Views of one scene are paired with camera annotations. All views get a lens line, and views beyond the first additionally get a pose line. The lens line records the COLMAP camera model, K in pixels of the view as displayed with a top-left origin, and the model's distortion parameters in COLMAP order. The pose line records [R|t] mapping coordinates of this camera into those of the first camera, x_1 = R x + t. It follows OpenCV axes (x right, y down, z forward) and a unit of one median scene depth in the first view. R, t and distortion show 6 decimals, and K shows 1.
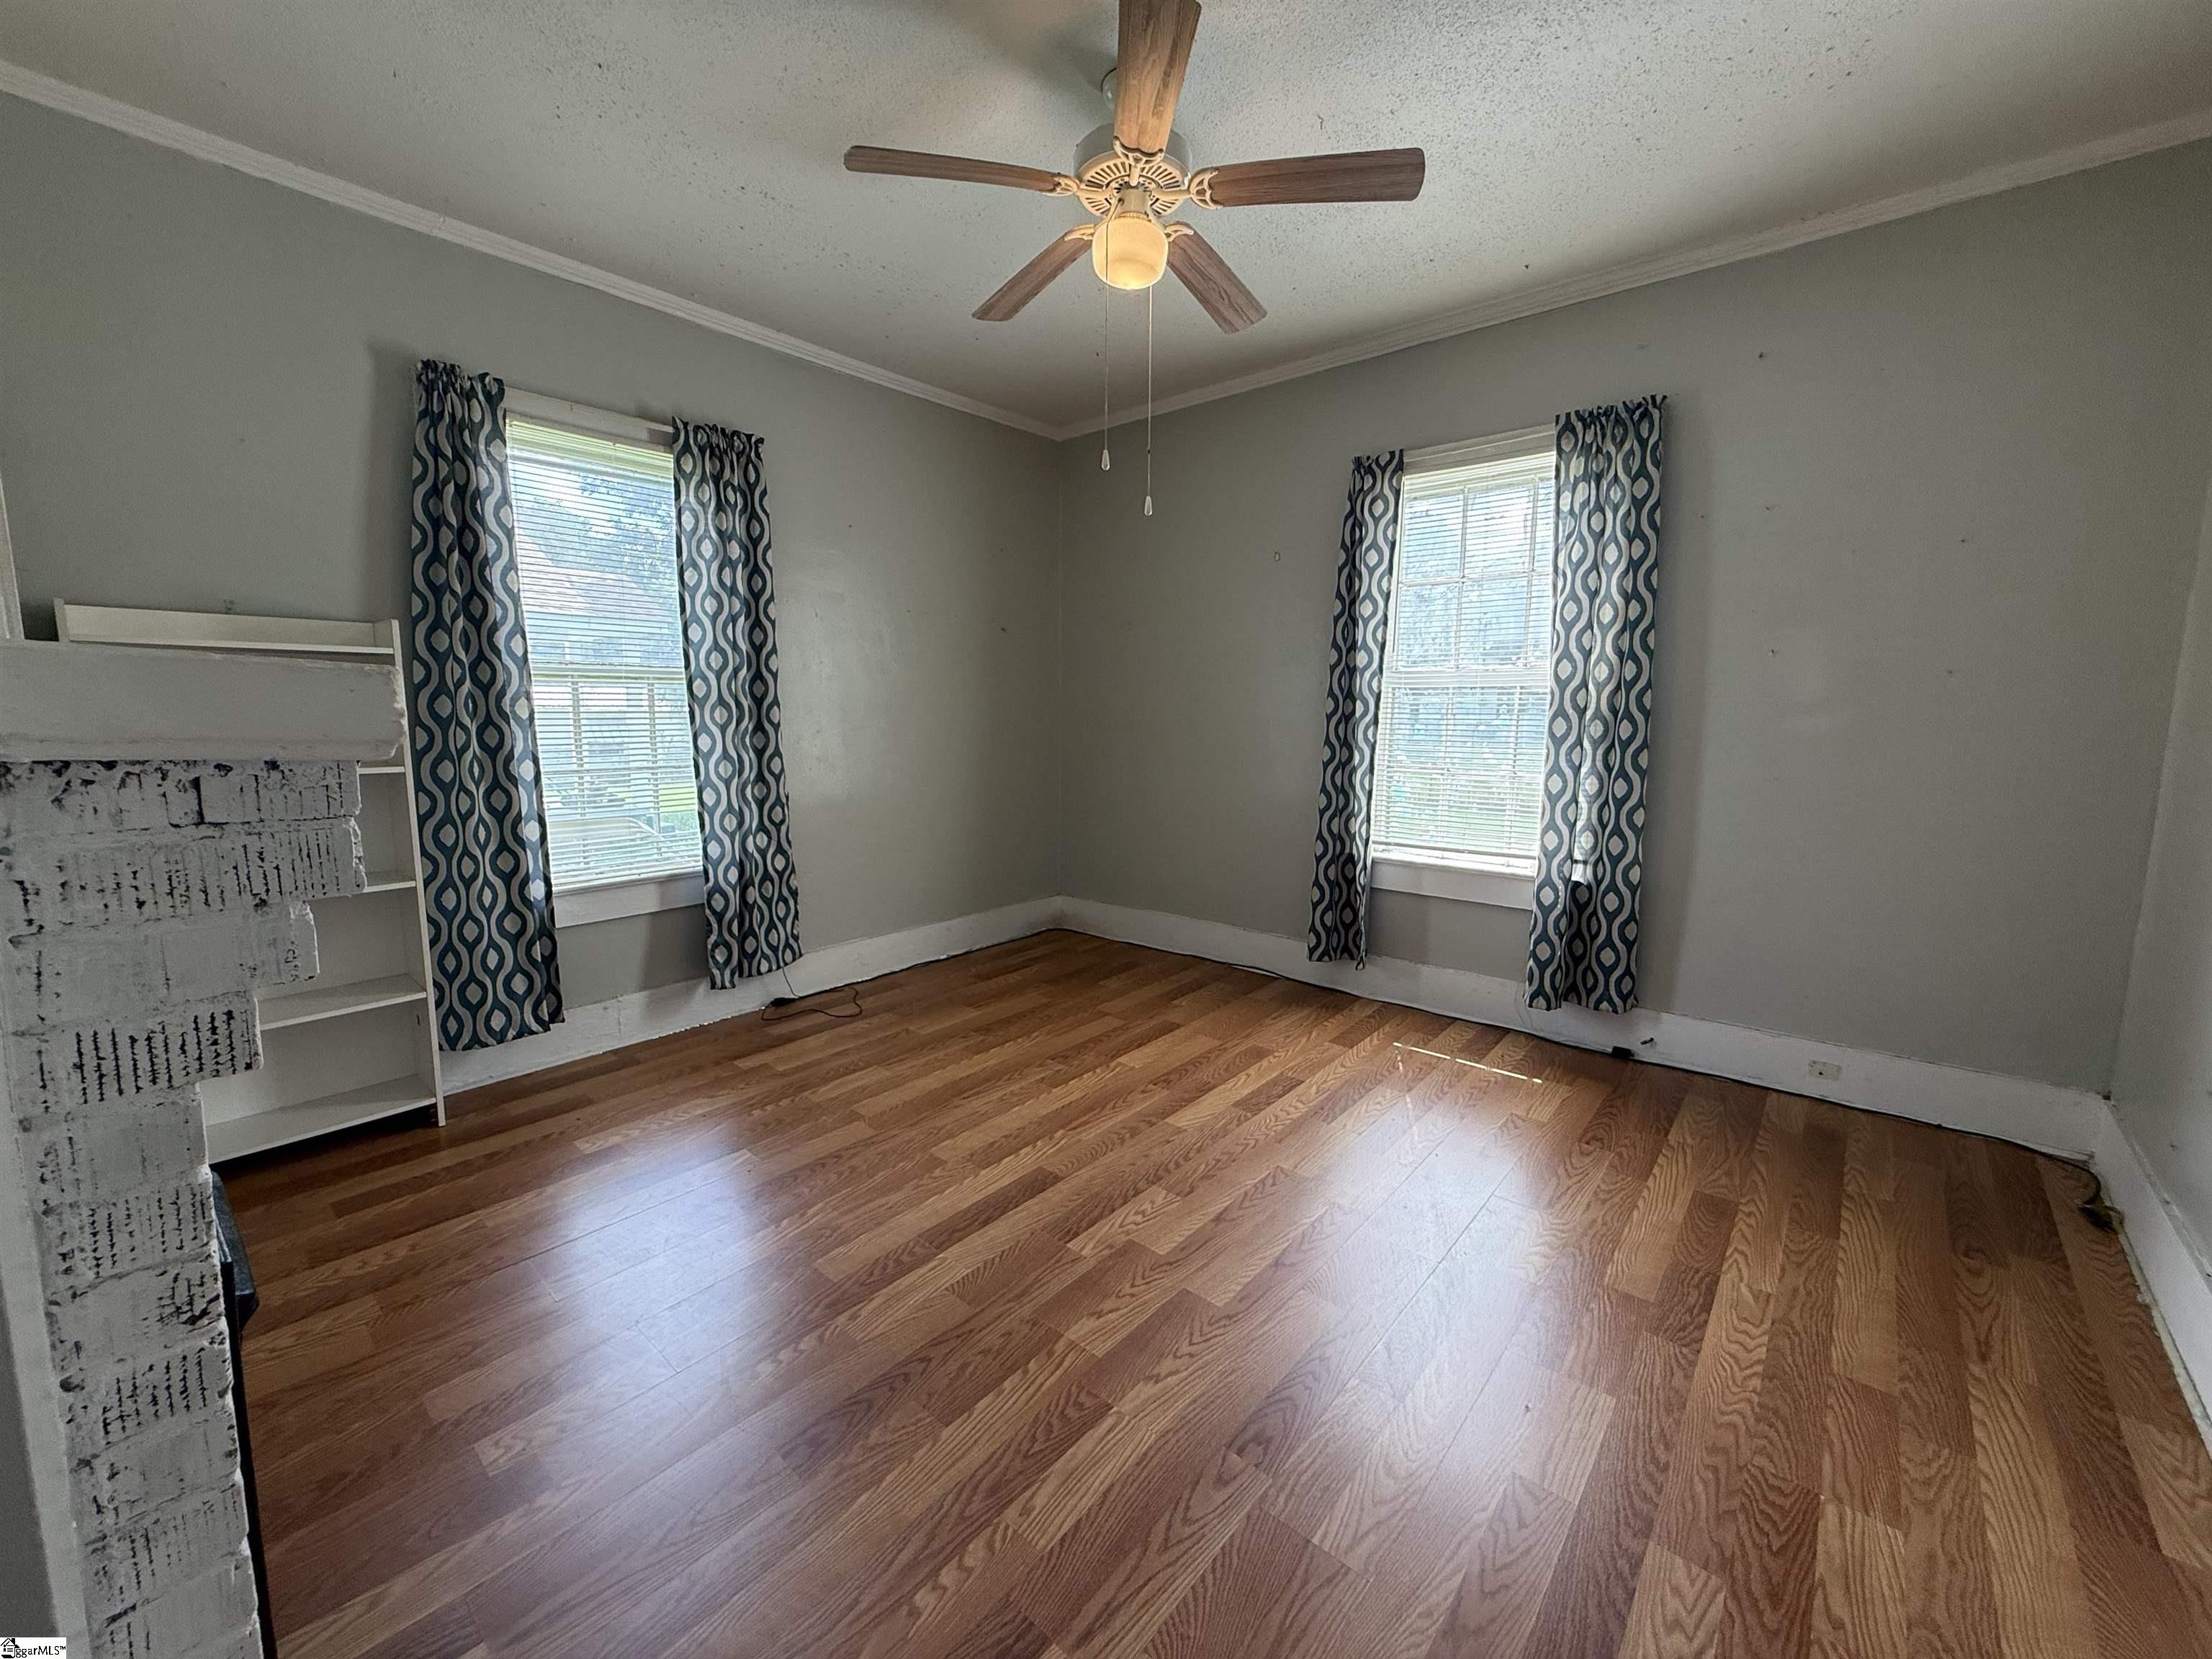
lens RADIAL K [[882.0, 0, 1102.7], [0, 882.0, 829.7], [0, 0, 1]] dist [-0.001661, -0.000968]
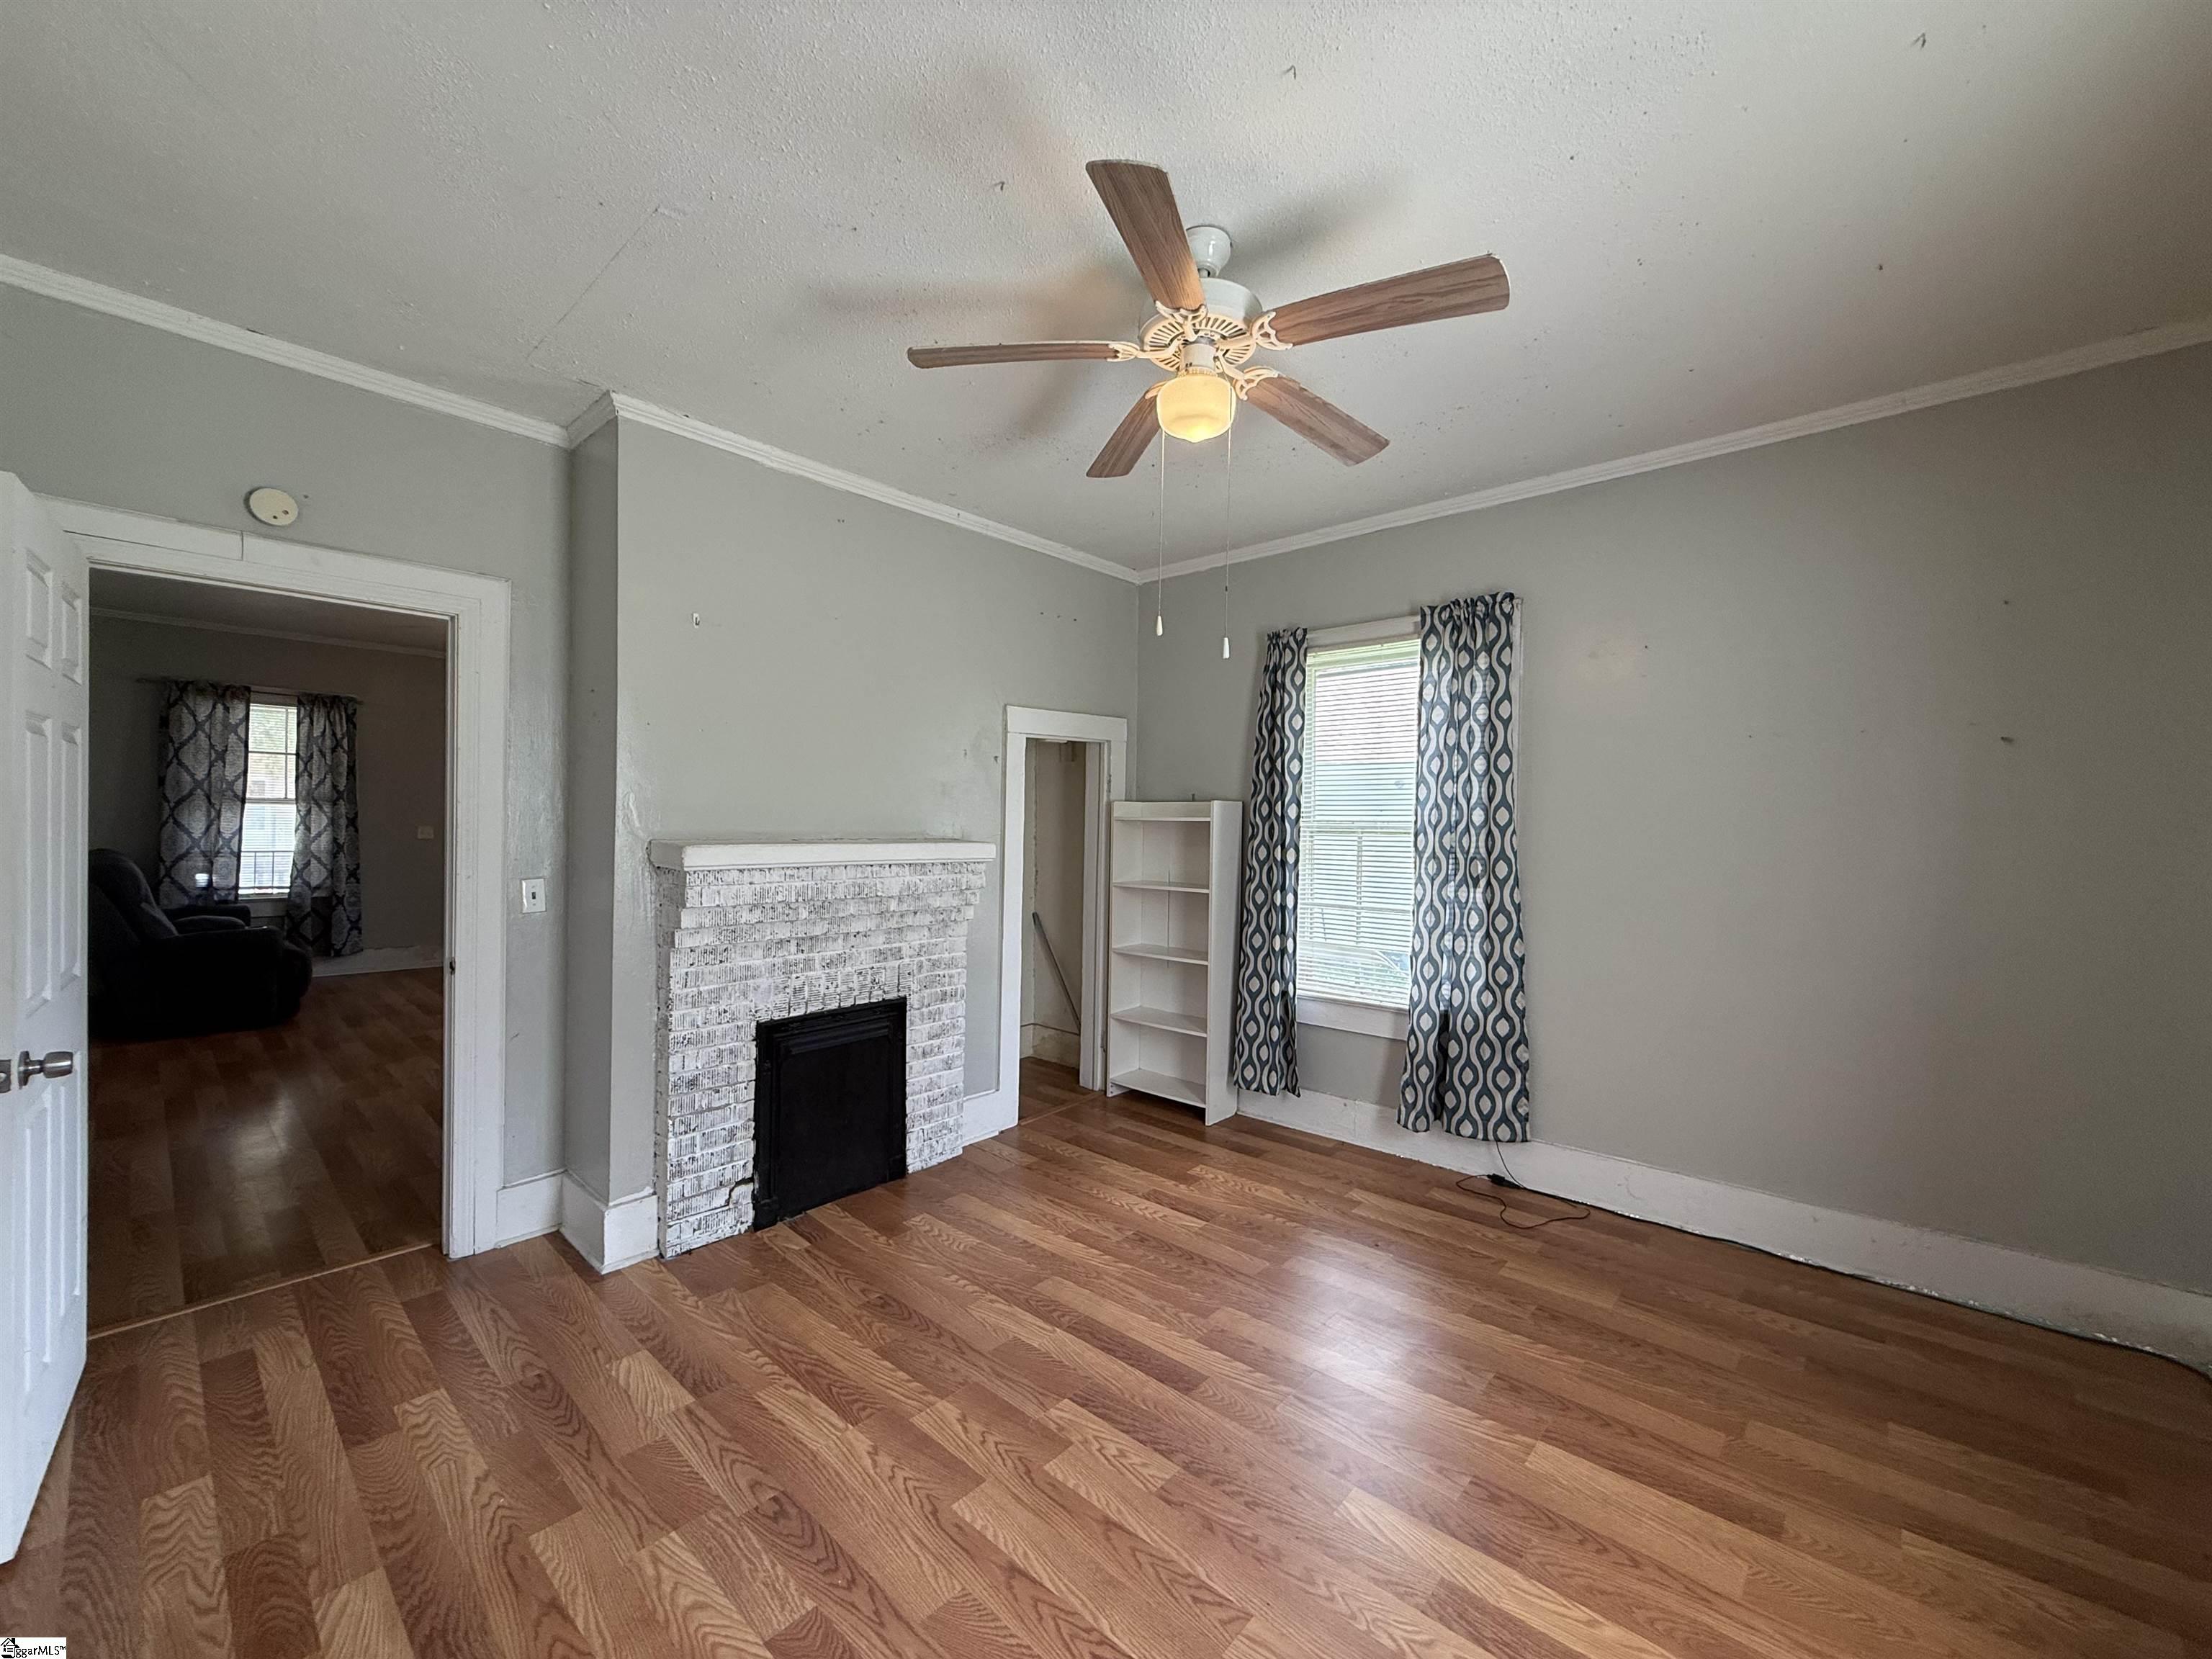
lens RADIAL K [[880.2, 0, 1100.7], [0, 880.2, 830.0], [0, 0, 1]] dist [0.000329, -0.000129]
pose [[-0.022688, -0.001231, -0.999742, 0.673359], [-0.151152, 0.988508, 0.002213, -0.125332], [0.988250, 0.151163, -0.022613, 0.672406]]
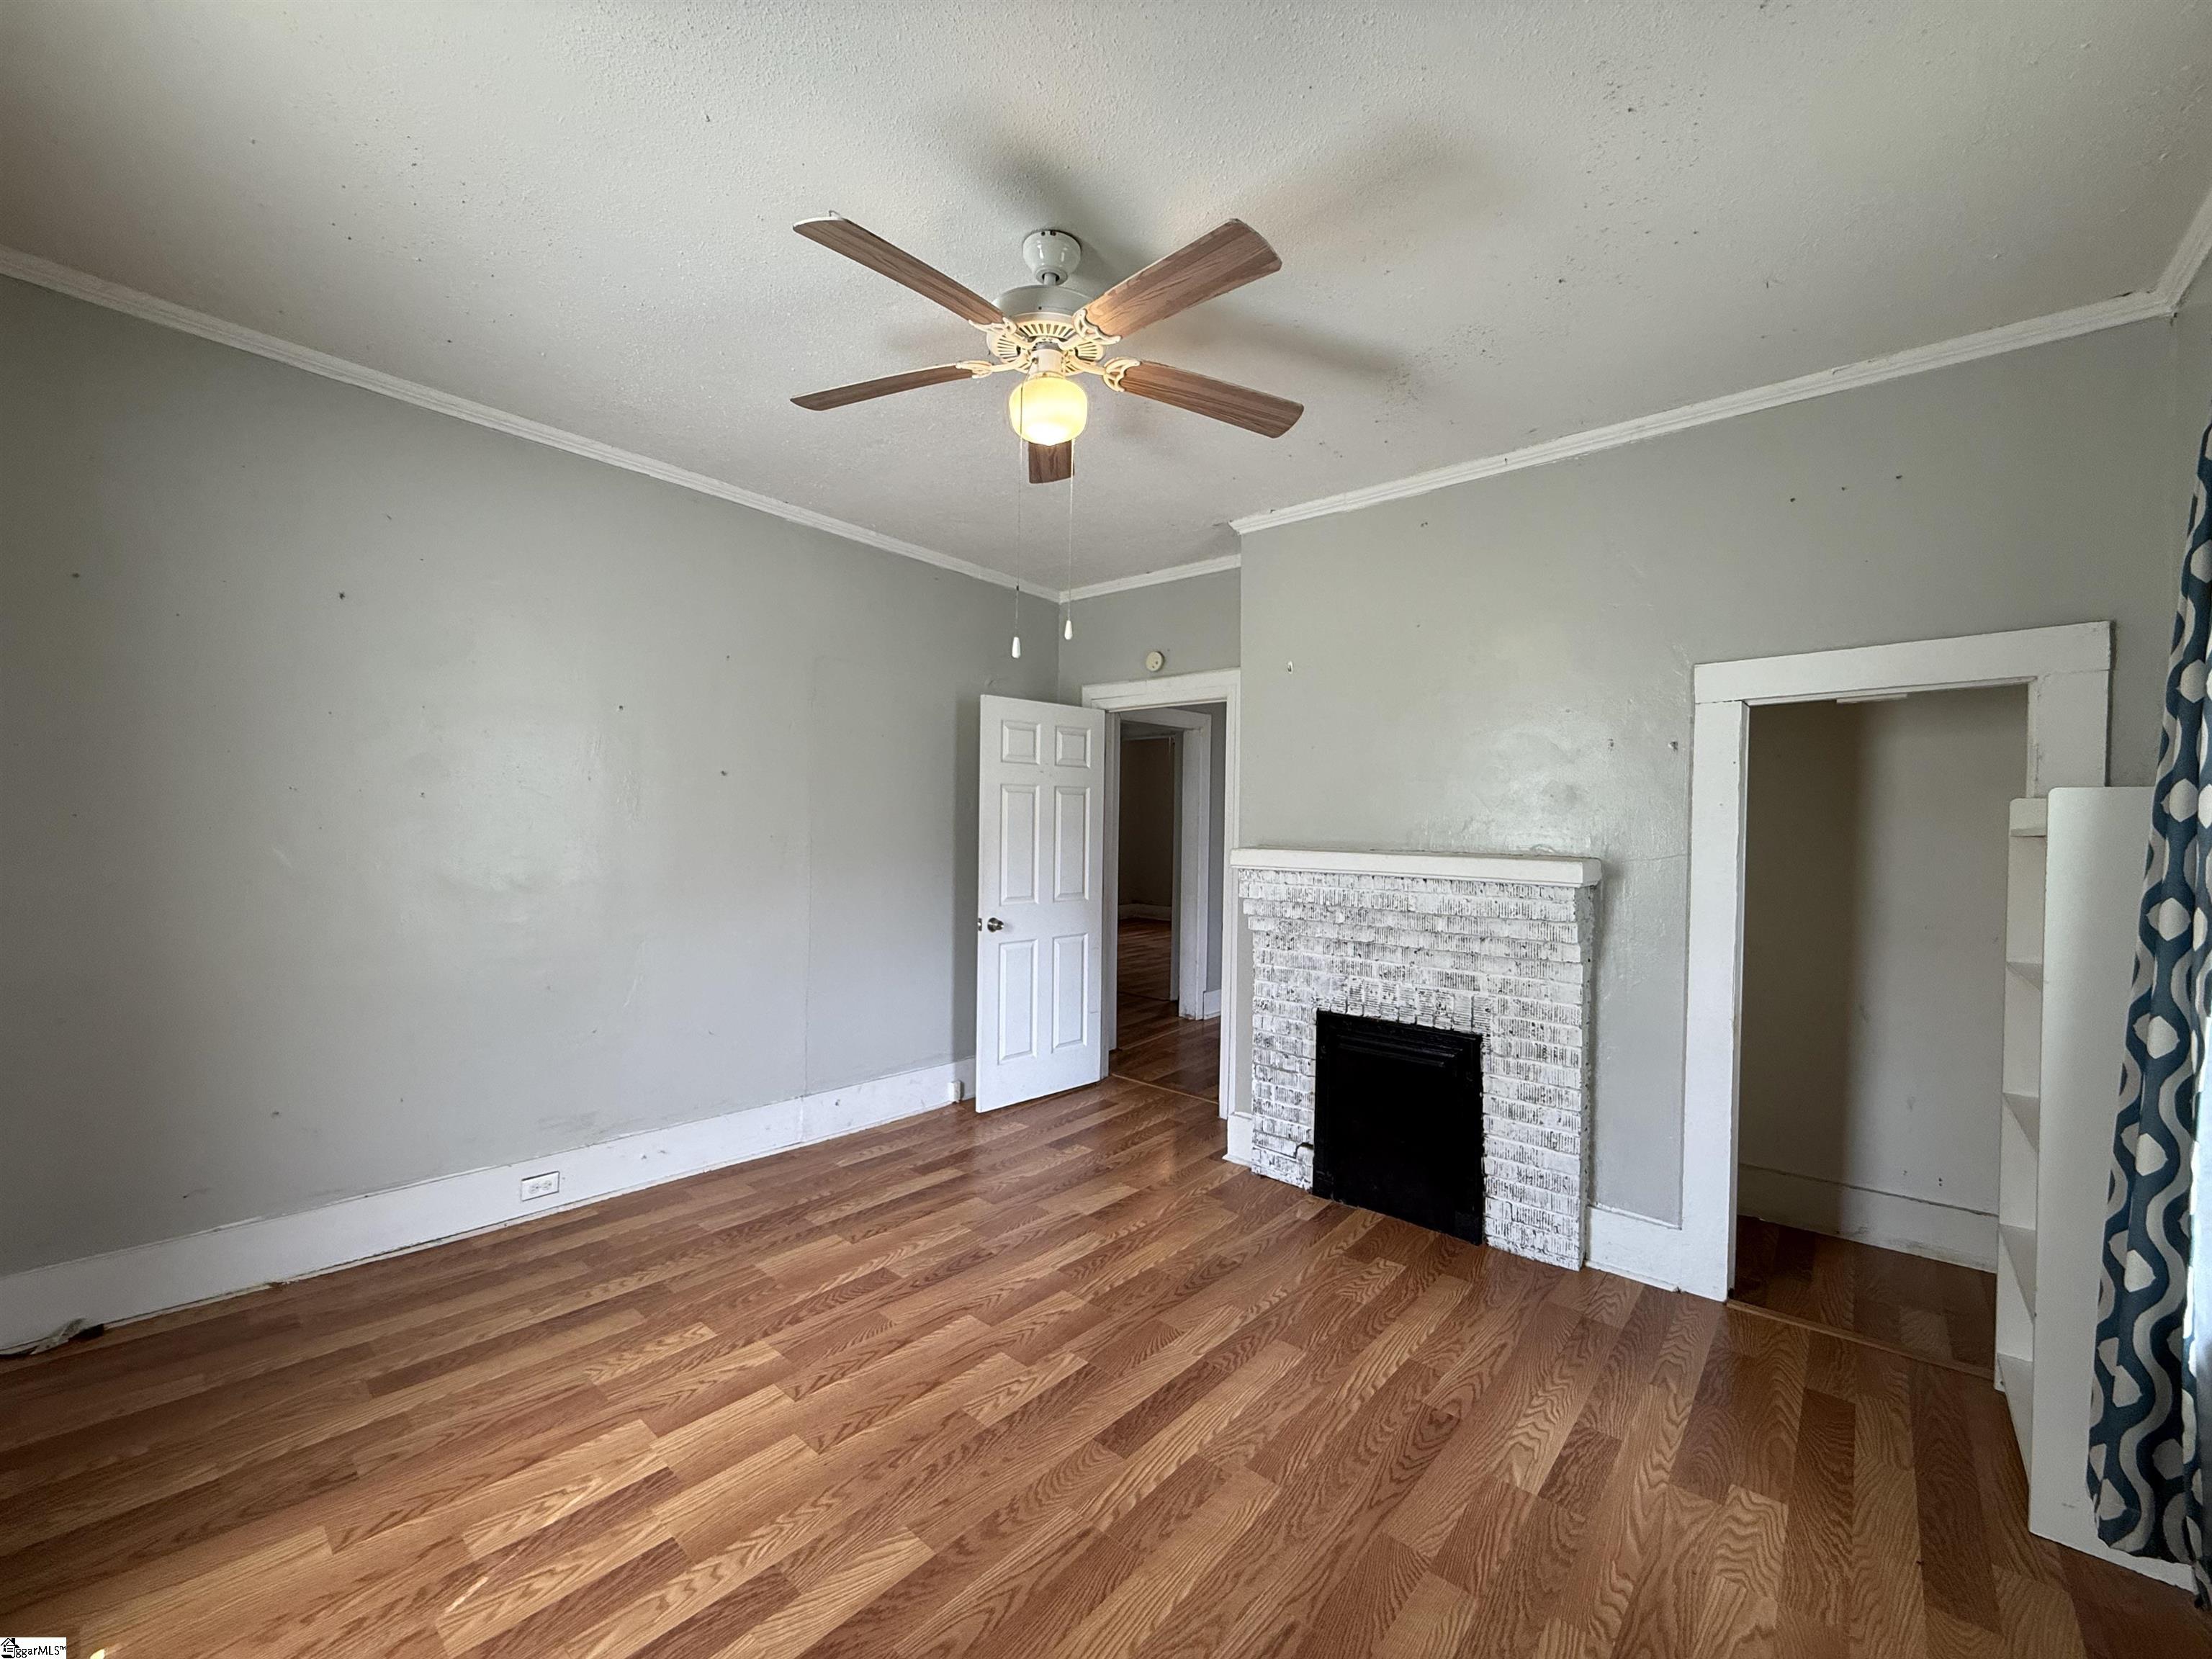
lens RADIAL K [[880.2, 0, 1100.7], [0, 880.2, 830.0], [0, 0, 1]] dist [0.000329, -0.000129]
pose [[-0.999579, -0.028872, 0.002742, -0.028493], [-0.028181, 0.989273, 0.143333, -0.228938], [-0.006851, 0.143195, -0.989671, 1.376975]]
